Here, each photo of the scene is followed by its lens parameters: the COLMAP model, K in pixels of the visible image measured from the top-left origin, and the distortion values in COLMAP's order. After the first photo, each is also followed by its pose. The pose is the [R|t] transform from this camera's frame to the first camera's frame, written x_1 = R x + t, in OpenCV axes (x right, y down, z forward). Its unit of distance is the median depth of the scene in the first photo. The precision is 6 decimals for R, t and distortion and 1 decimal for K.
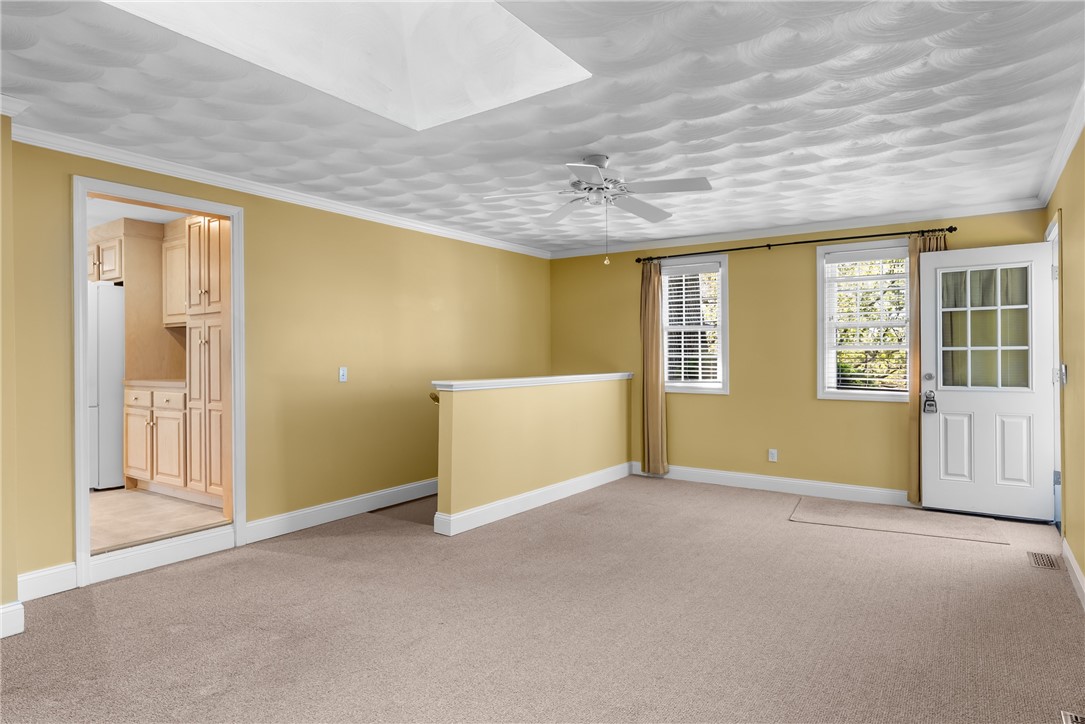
lens RADIAL K [[626.2, 0, 541.1], [0, 626.2, 361.5], [0, 0, 1]] dist [0.002207, -0.000185]
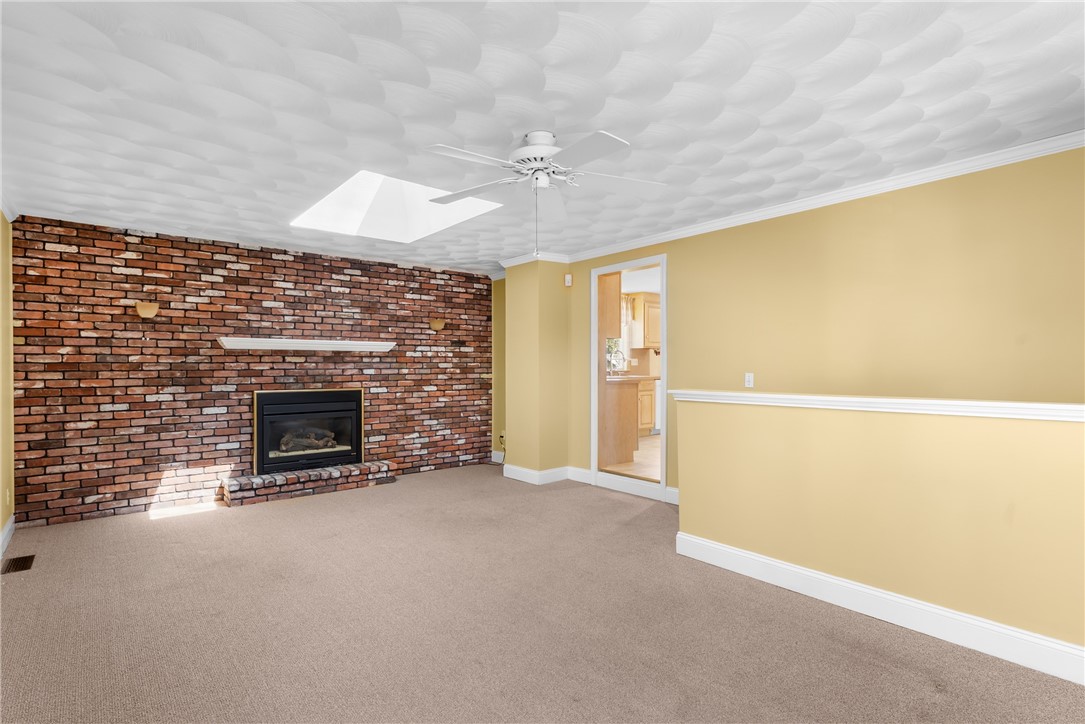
lens RADIAL K [[522.8, 0, 540.5], [0, 522.8, 361.6], [0, 0, 1]] dist [-0.003544, 0.000674]
pose [[-0.264753, -0.001160, -0.964315, 0.617247], [0.003836, 0.999990, -0.002256, -0.010379], [0.964309, -0.004296, -0.264746, 0.920541]]
